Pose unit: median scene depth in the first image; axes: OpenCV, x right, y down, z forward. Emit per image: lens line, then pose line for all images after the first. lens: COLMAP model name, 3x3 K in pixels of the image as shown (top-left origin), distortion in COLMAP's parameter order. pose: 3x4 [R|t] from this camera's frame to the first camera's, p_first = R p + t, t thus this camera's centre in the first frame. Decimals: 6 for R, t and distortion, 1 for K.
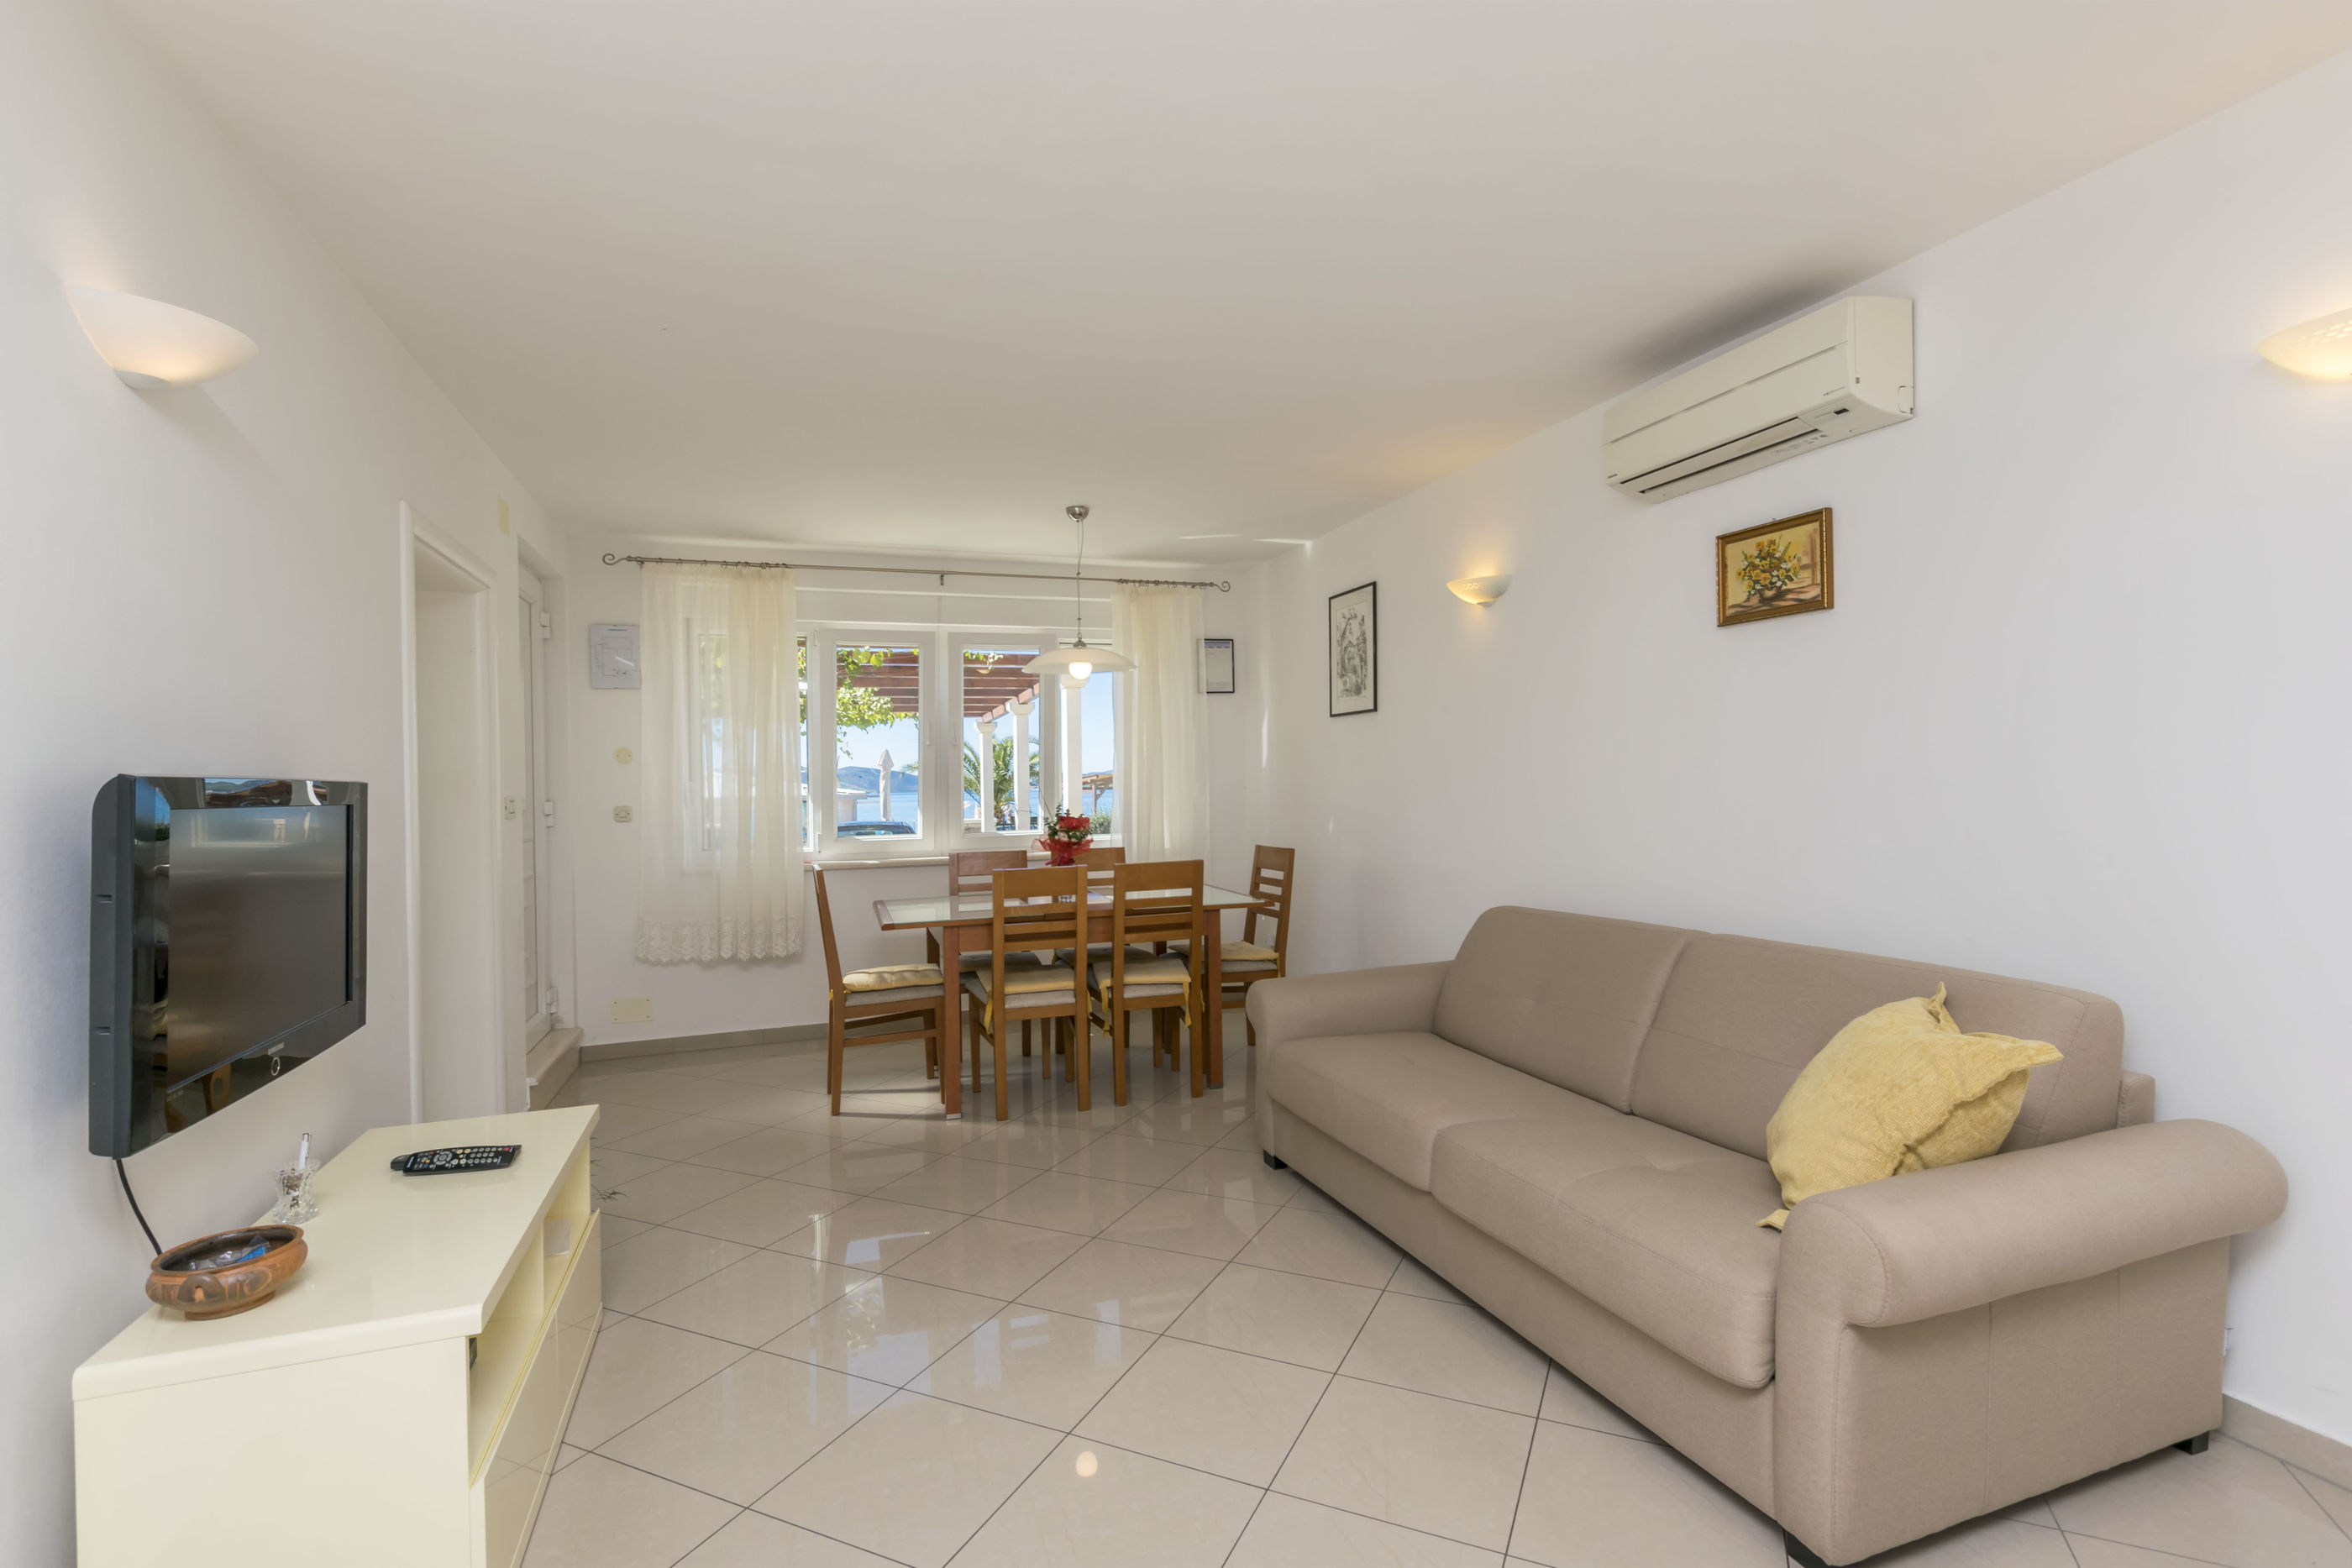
lens RADIAL K [[1101.8, 0, 1176.9], [0, 1101.8, 771.9], [0, 0, 1]] dist [-0.001895, 0.000370]
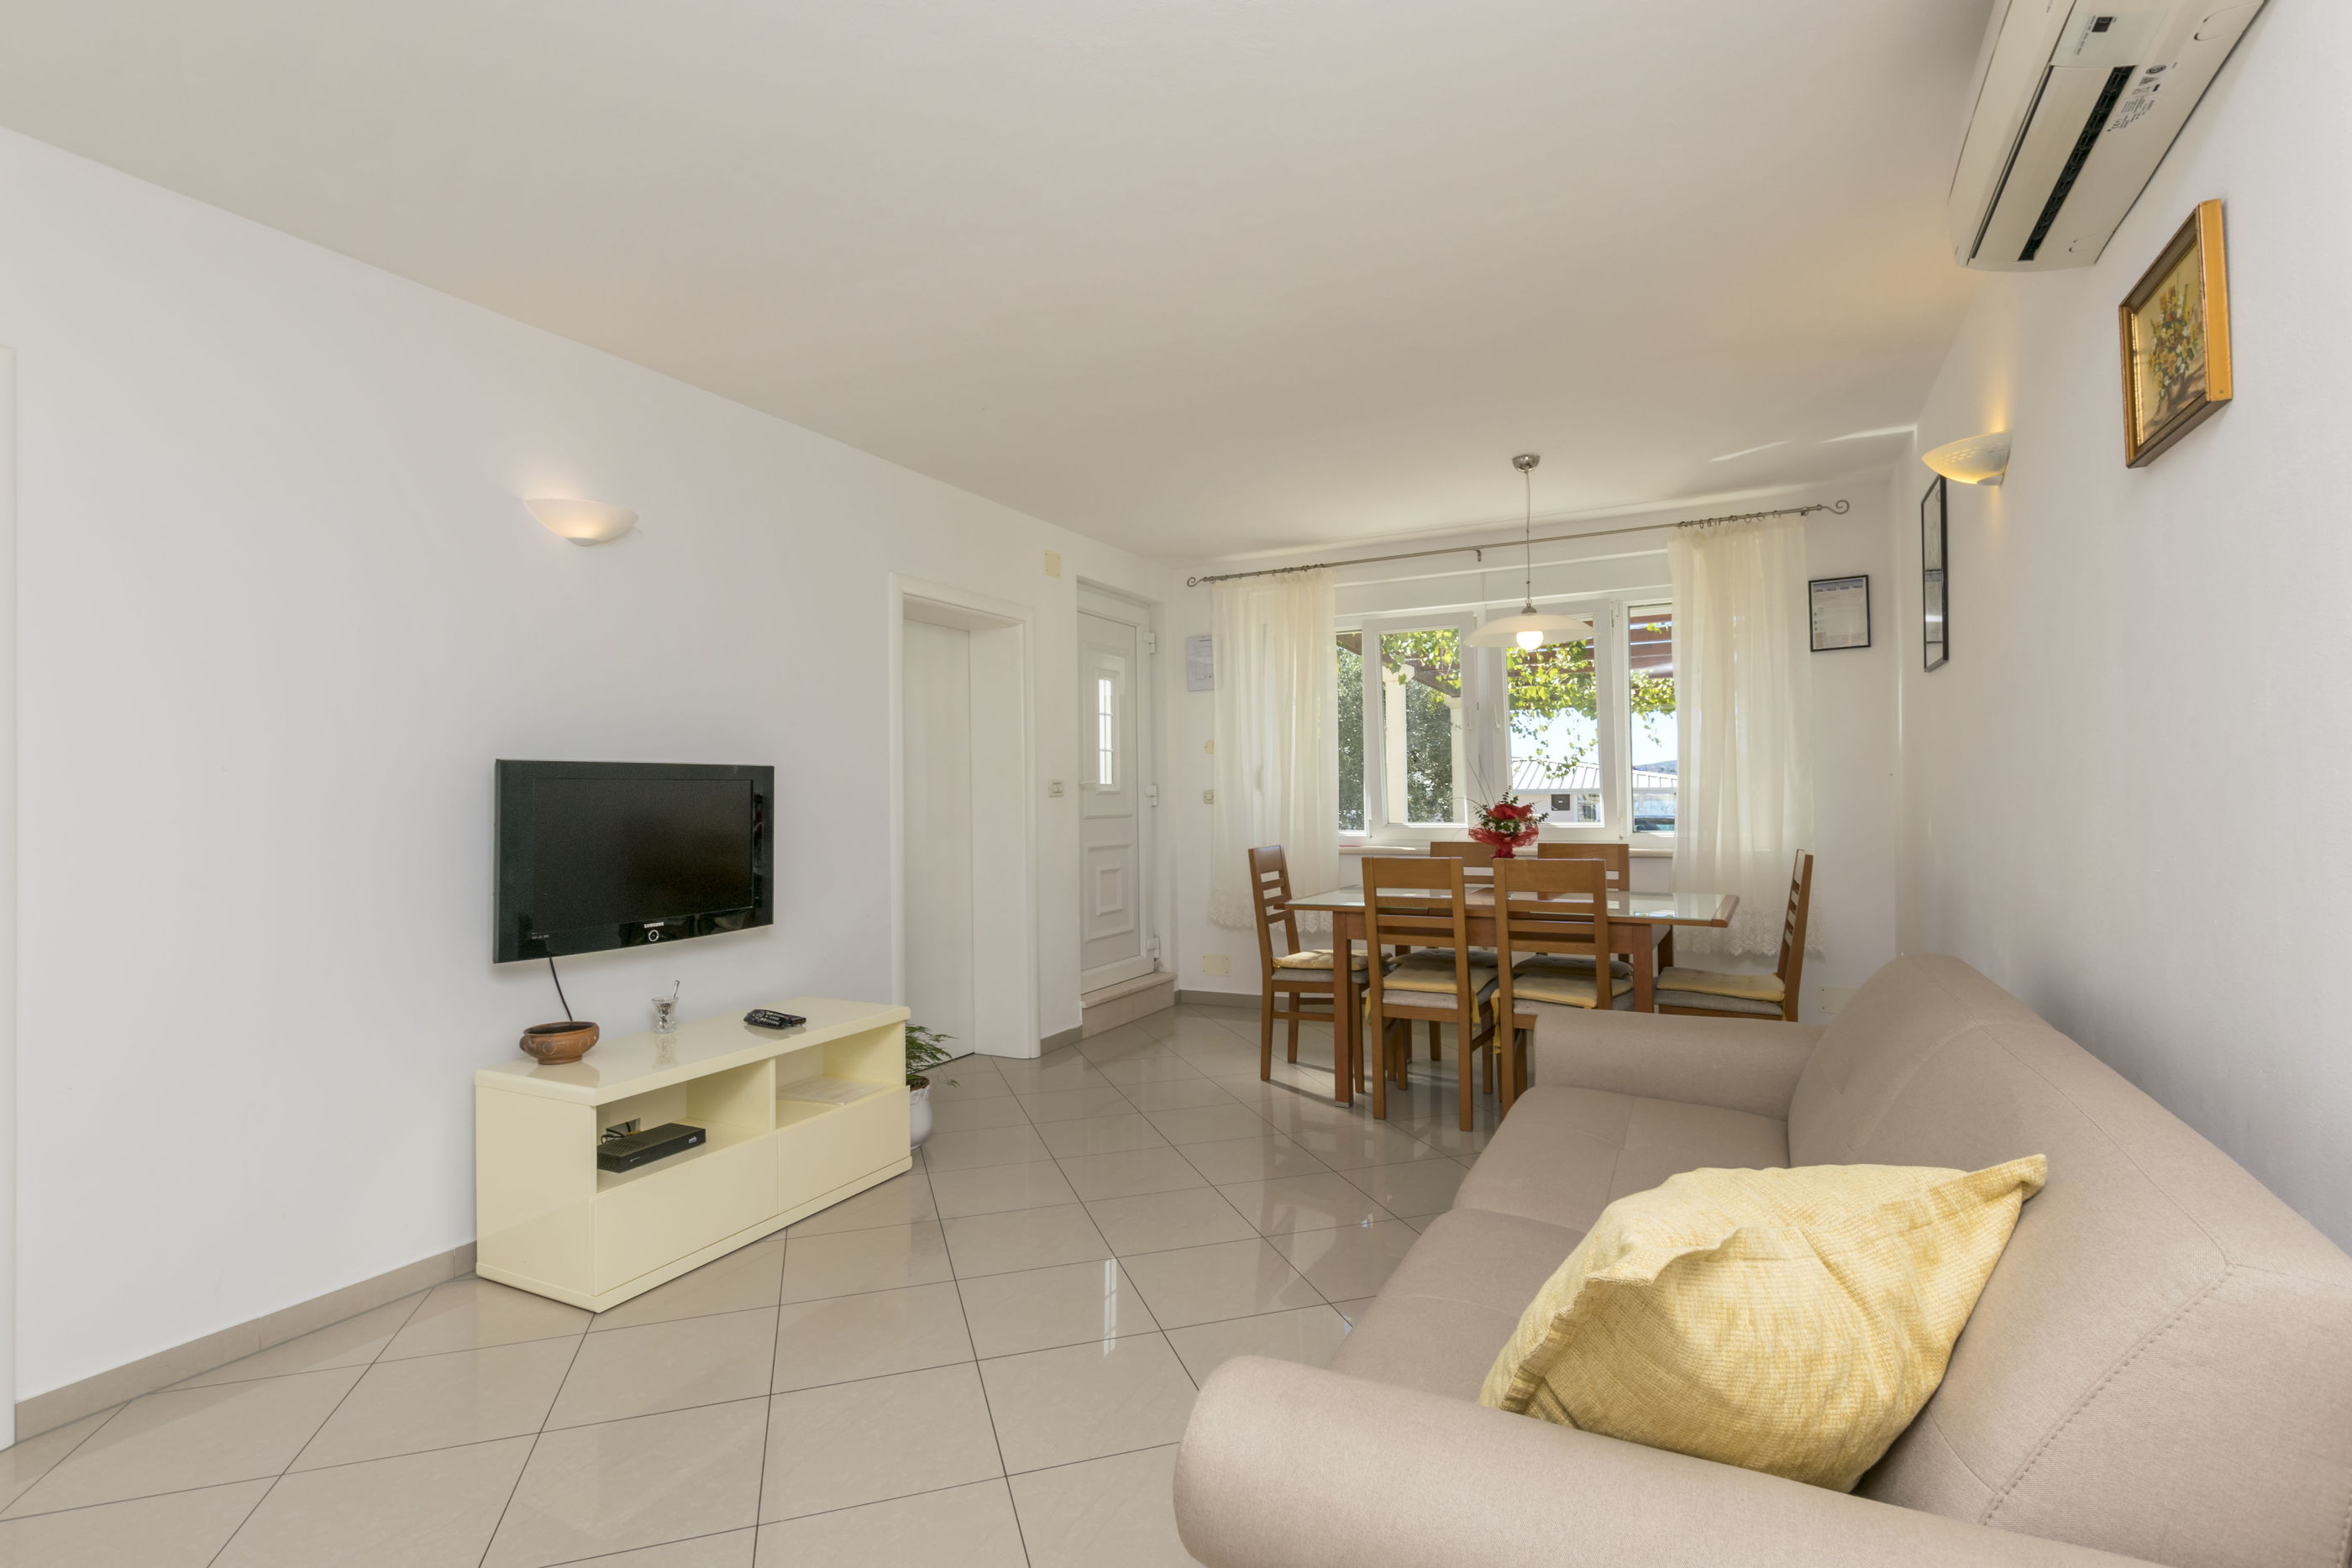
lens RADIAL K [[1101.8, 0, 1176.9], [0, 1101.8, 771.9], [0, 0, 1]] dist [-0.001895, 0.000370]
pose [[0.680540, -0.004253, -0.732699, 0.357795], [0.013276, 0.999891, 0.006527, 0.003778], [0.732591, -0.014170, 0.680522, 0.183803]]
